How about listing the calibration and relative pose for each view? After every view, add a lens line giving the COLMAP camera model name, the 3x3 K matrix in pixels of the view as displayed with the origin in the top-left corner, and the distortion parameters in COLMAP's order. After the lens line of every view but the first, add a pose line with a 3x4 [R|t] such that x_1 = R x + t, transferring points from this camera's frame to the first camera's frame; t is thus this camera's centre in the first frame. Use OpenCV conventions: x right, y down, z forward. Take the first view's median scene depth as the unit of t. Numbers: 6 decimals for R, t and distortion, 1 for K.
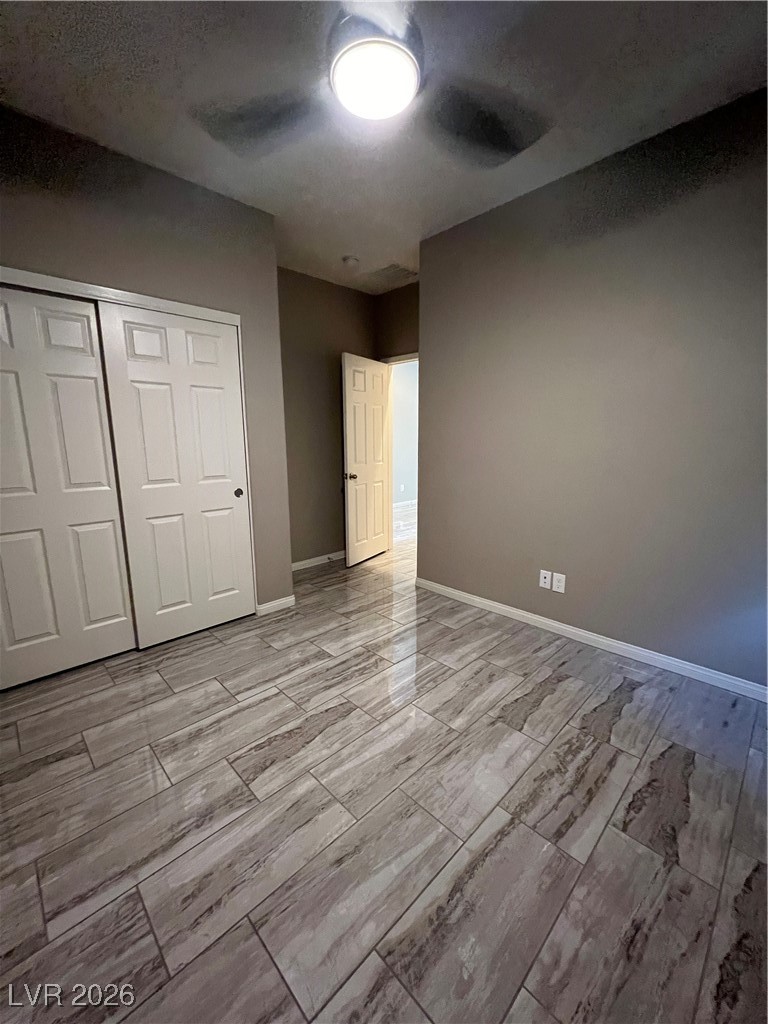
lens RADIAL K [[412.1, 0, 385.4], [0, 412.1, 510.9], [0, 0, 1]] dist [-0.000273, -0.000118]
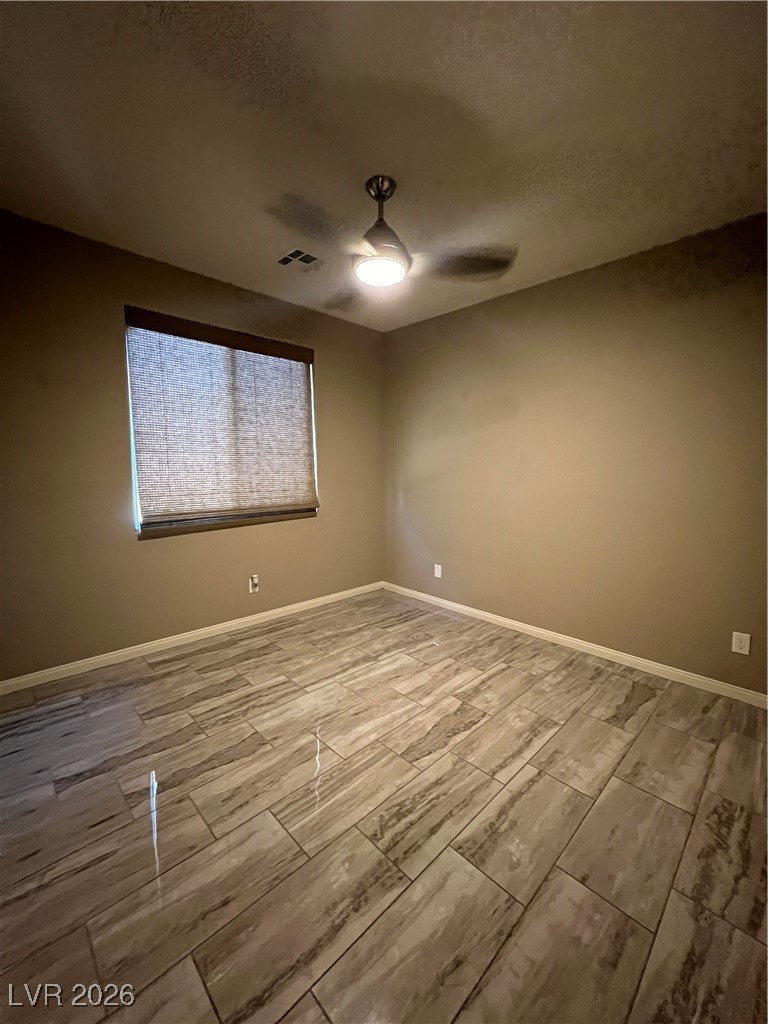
lens RADIAL K [[409.5, 0, 386.9], [0, 409.5, 510.4], [0, 0, 1]] dist [-0.000252, -0.002116]
pose [[-0.999992, -0.003468, -0.002151, -0.039399], [-0.003938, 0.958363, 0.285524, -0.439829], [0.001072, 0.285530, -0.958369, 2.164731]]
